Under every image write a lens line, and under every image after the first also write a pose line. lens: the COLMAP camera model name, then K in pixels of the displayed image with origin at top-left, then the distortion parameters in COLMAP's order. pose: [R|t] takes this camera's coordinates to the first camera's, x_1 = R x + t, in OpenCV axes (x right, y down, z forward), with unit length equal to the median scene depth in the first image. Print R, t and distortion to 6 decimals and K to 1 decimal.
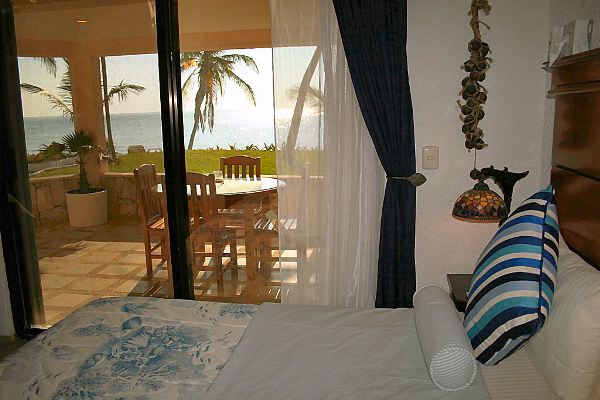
lens RADIAL K [[502.9, 0, 300.0], [0, 502.9, 200.0], [0, 0, 1]] dist [-0.146847, 0.124327]
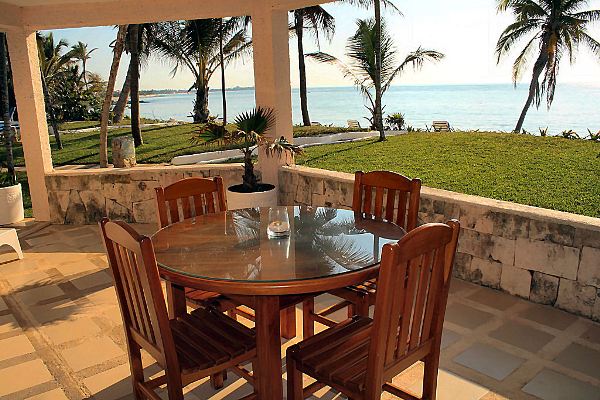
lens RADIAL K [[502.9, 0, 300.0], [0, 502.9, 200.0], [0, 0, 1]] dist [-0.146847, 0.124327]
pose [[0.770063, 0.134370, -0.623657, 0.052526], [-0.097145, 0.990865, 0.093536, -0.035744], [0.630528, -0.011444, 0.776082, 0.190615]]
